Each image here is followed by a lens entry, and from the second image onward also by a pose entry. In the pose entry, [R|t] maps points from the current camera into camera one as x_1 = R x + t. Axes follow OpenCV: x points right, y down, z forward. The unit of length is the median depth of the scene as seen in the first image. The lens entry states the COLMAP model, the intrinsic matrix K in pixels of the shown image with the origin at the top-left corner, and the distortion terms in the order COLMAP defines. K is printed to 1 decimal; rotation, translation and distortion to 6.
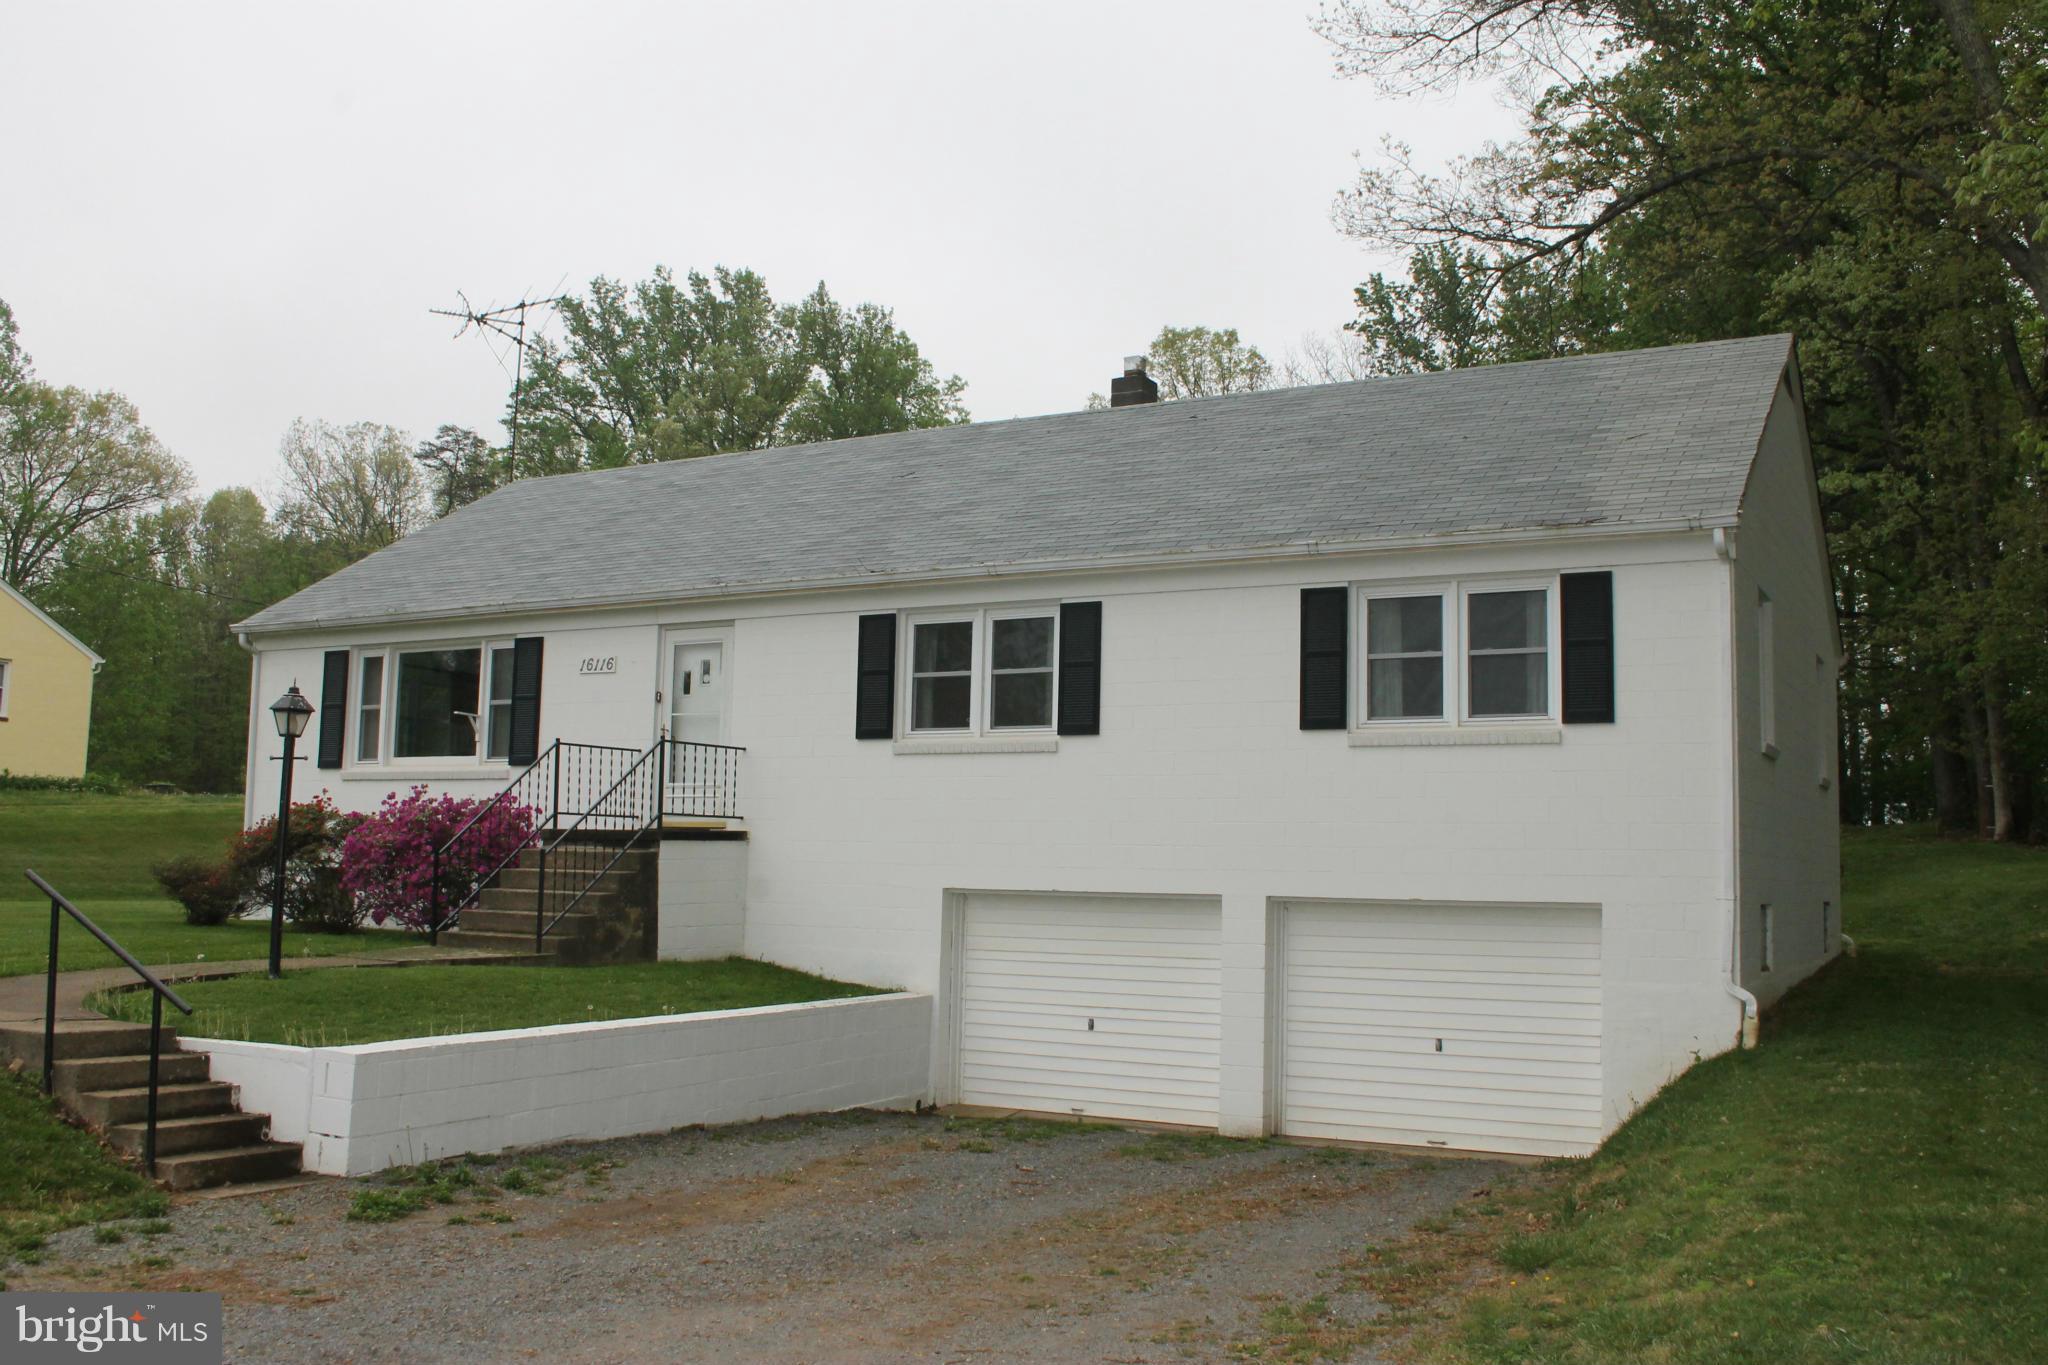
lens RADIAL K [[1727.8, 0, 1024.0], [0, 1727.8, 682.5], [0, 0, 1]] dist [-0.143497, 0.122123]
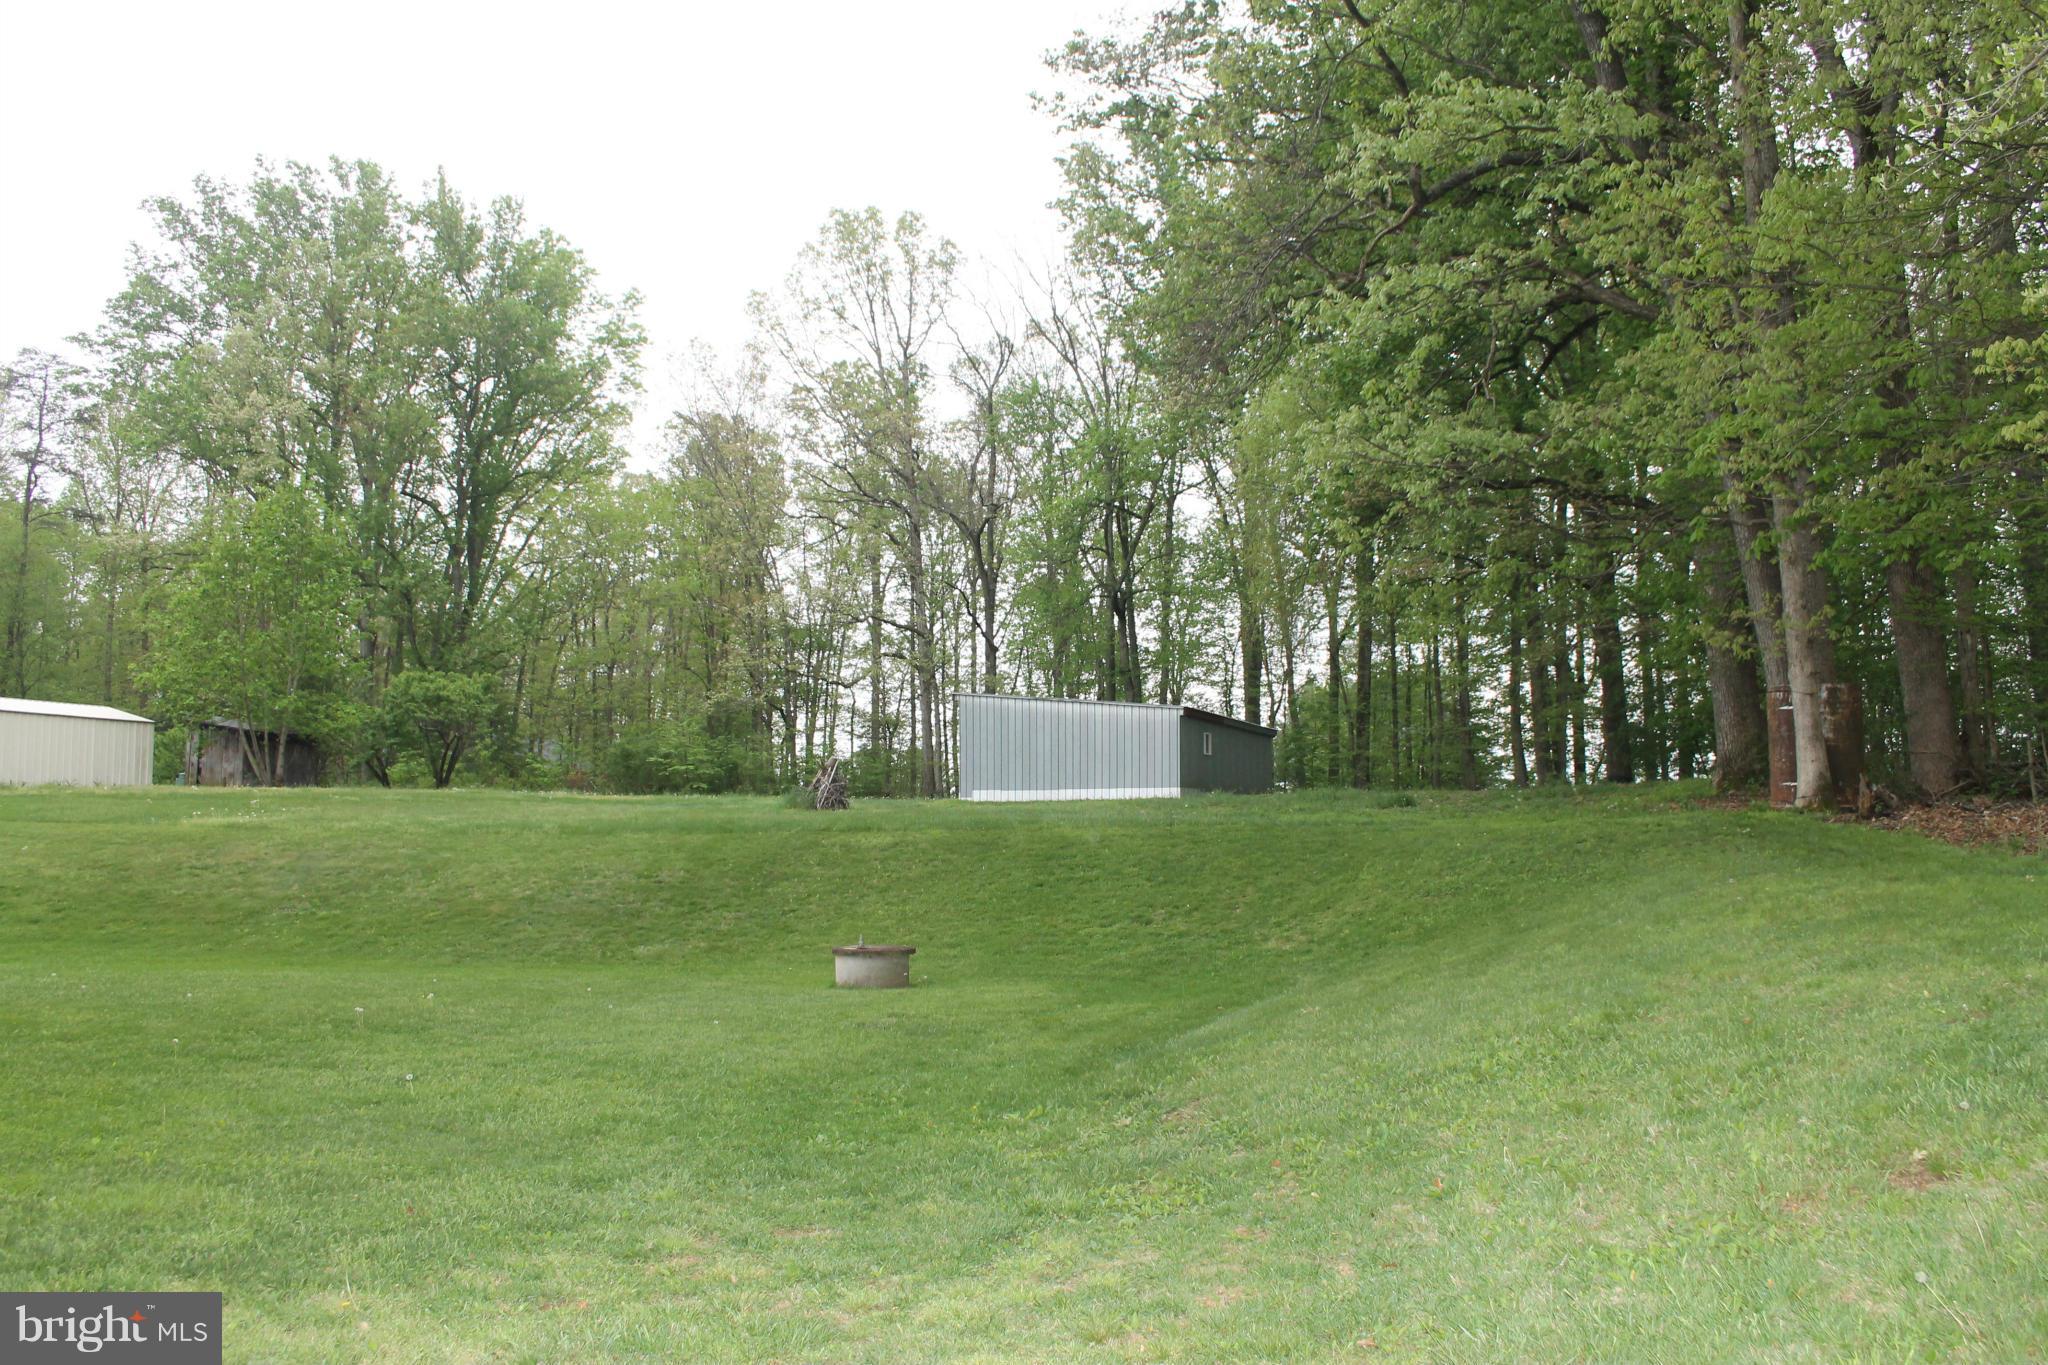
lens RADIAL K [[1727.8, 0, 1024.0], [0, 1727.8, 682.5], [0, 0, 1]] dist [-0.143497, 0.122123]
pose [[0.995188, -0.024559, 0.094855, 0.084085], [0.022831, 0.999554, 0.019255, 0.011135], [-0.095286, -0.016997, 0.995305, 0.143773]]
